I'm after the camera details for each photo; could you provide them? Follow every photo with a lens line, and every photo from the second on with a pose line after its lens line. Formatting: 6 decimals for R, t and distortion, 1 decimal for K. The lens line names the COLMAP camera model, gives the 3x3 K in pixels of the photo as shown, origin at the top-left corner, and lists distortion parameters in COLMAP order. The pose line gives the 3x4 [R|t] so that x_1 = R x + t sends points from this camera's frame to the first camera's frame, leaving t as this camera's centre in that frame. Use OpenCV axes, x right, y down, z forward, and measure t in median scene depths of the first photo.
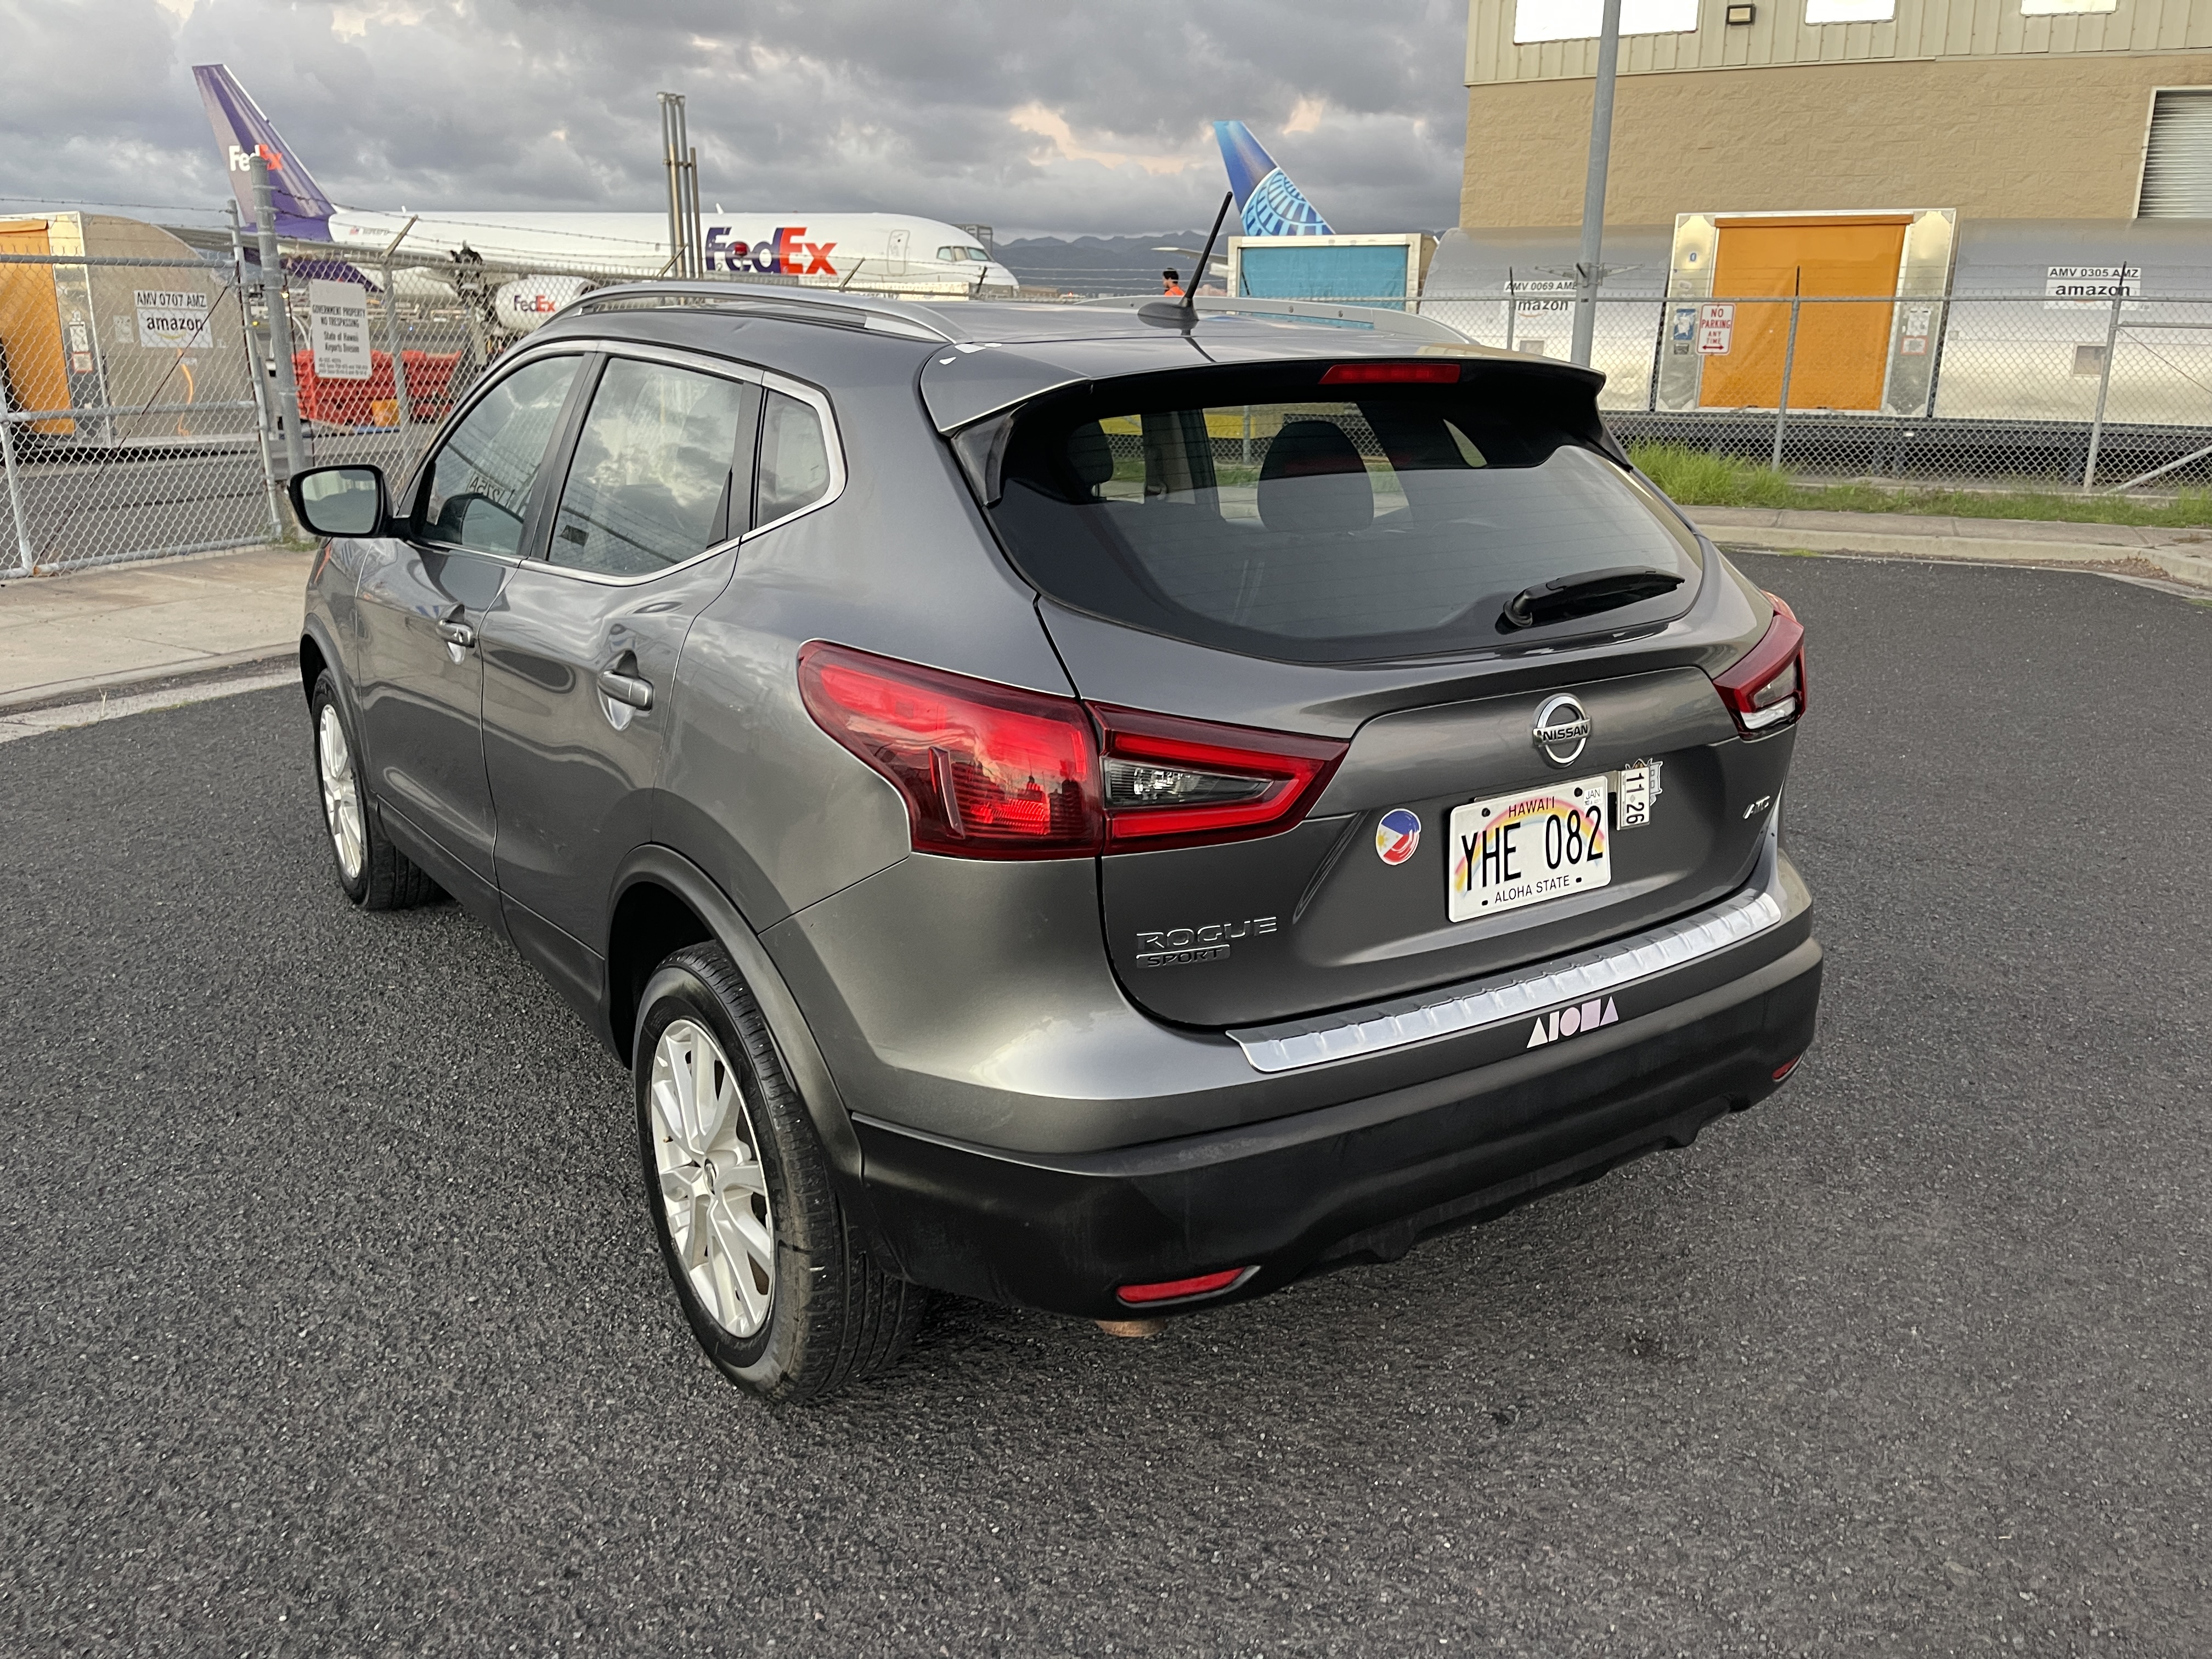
lens RADIAL K [[1612.8, 0, 1133.0], [0, 1612.8, 825.6], [0, 0, 1]] dist [0.121586, -0.154822]
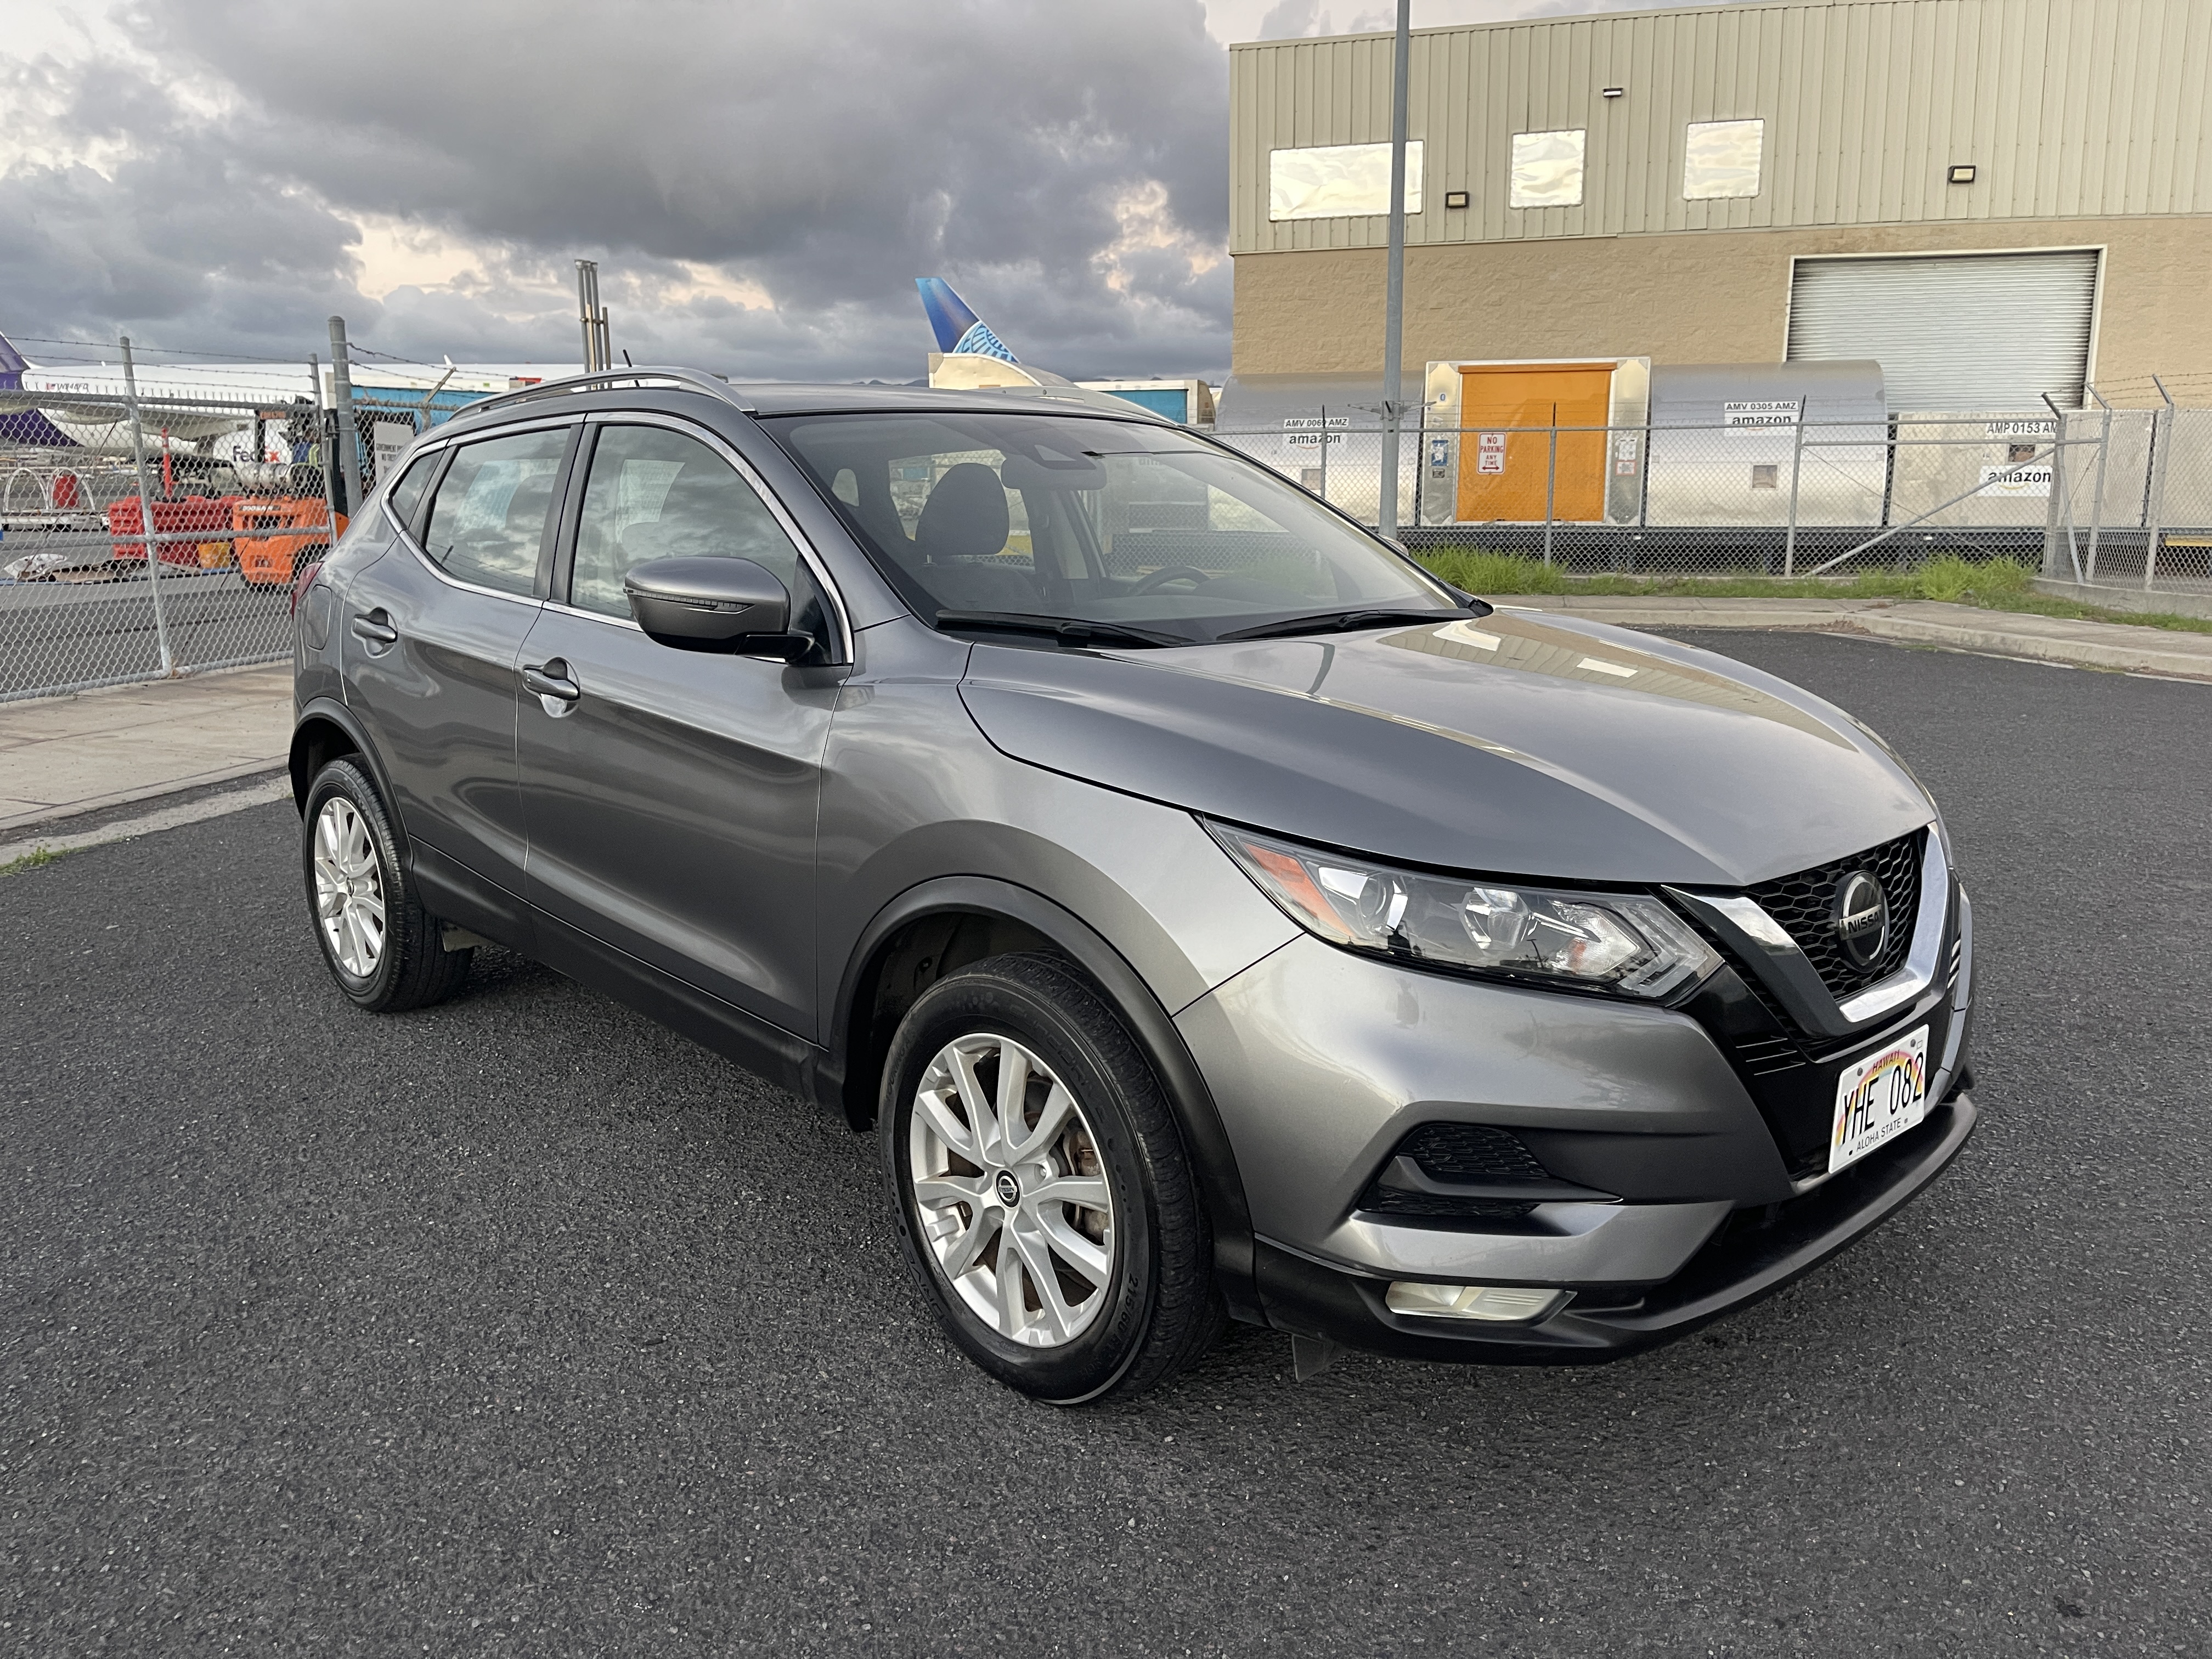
lens RADIAL K [[1613.3, 0, 1104.3], [0, 1613.3, 800.3], [0, 0, 1]] dist [0.099594, -0.149073]
pose [[0.986584, -0.046742, 0.156417, -0.097685], [0.061303, 0.994089, -0.089602, 0.033053], [-0.151304, 0.097989, 0.983618, -0.088712]]
